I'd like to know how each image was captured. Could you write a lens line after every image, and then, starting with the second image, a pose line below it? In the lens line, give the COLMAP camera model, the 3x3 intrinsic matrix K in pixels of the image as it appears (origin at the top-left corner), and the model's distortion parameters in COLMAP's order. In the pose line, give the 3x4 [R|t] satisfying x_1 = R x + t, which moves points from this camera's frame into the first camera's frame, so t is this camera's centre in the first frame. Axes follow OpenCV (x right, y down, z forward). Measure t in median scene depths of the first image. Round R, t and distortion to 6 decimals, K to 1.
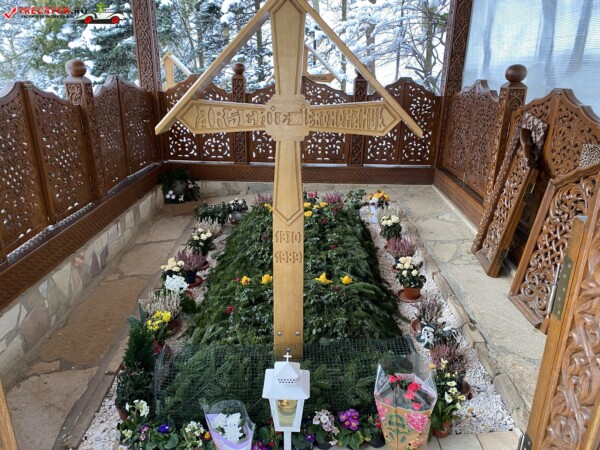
lens RADIAL K [[456.6, 0, 293.6], [0, 456.6, 219.7], [0, 0, 1]] dist [0.017572, 0.002757]
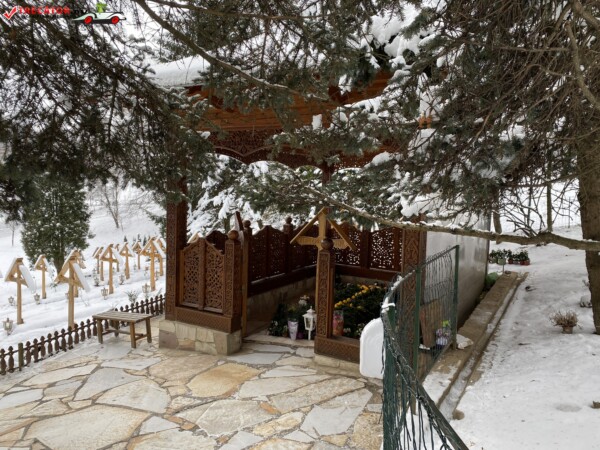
lens RADIAL K [[457.1, 0, 297.8], [0, 457.1, 219.0], [0, 0, 1]] dist [0.031757, -0.026758]
pose [[0.879027, 0.047449, -0.474406, 0.760554], [-0.176401, 0.956790, -0.231159, 0.237442], [0.442938, 0.286881, 0.849414, -1.107713]]
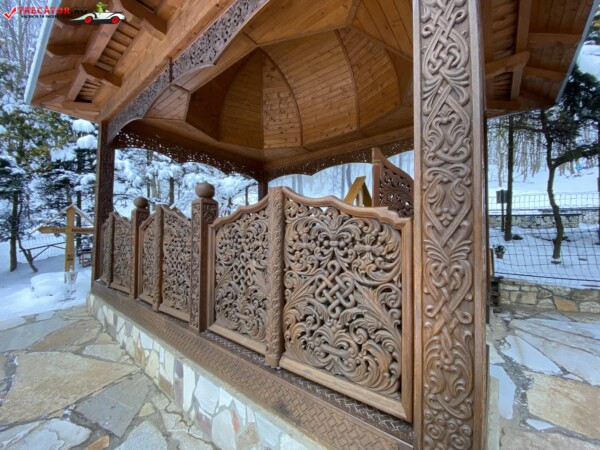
lens RADIAL K [[244.2, 0, 300.0], [0, 244.2, 225.0], [0, 0, 1]] dist [0.012431, -0.017754]
pose [[0.594150, 0.024987, 0.803966, -0.772461], [0.261645, 0.939155, -0.222551, 0.042622], [-0.760610, 0.342582, 0.551462, 0.202212]]
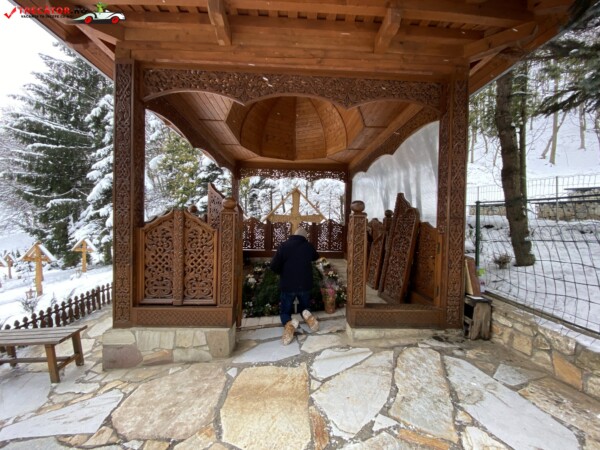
lens RADIAL K [[243.8, 0, 299.5], [0, 243.8, 225.6], [0, 0, 1]] dist [0.011367, -0.017248]
pose [[0.997375, 0.009065, 0.071841, -0.062013], [0.013688, 0.950643, -0.309985, 0.235404], [-0.071105, 0.310154, 0.948023, -0.462516]]
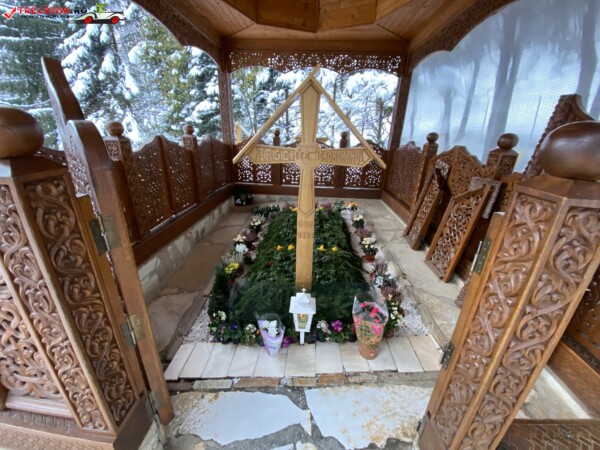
lens RADIAL K [[240.6, 0, 296.8], [0, 240.6, 226.2], [0, 0, 1]] dist [0.036225, -0.030871]
pose [[0.999402, 0.028828, -0.019119, -0.014590], [-0.028126, 0.998954, 0.036045, 0.007394], [0.020138, -0.035485, 0.999167, 0.032284]]
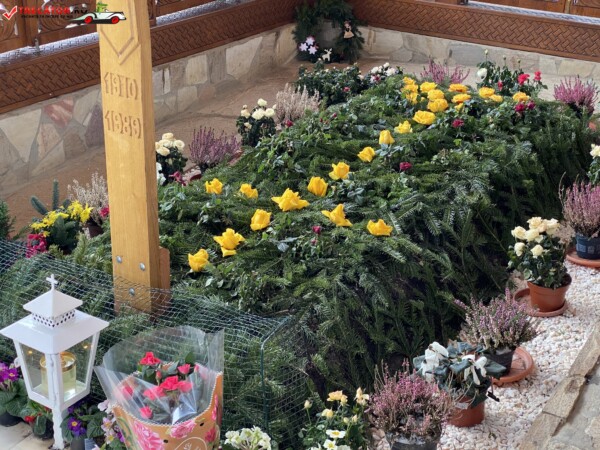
lens RADIAL K [[897.9, 0, 300.0], [0, 897.9, 225.0], [0, 0, 1]] dist [0.062300, 0.050412]
pose [[0.855063, 0.229823, -0.464811, 0.381903], [-0.183318, 0.972506, 0.143619, 0.002685], [0.485038, -0.037595, 0.873684, 0.073054]]
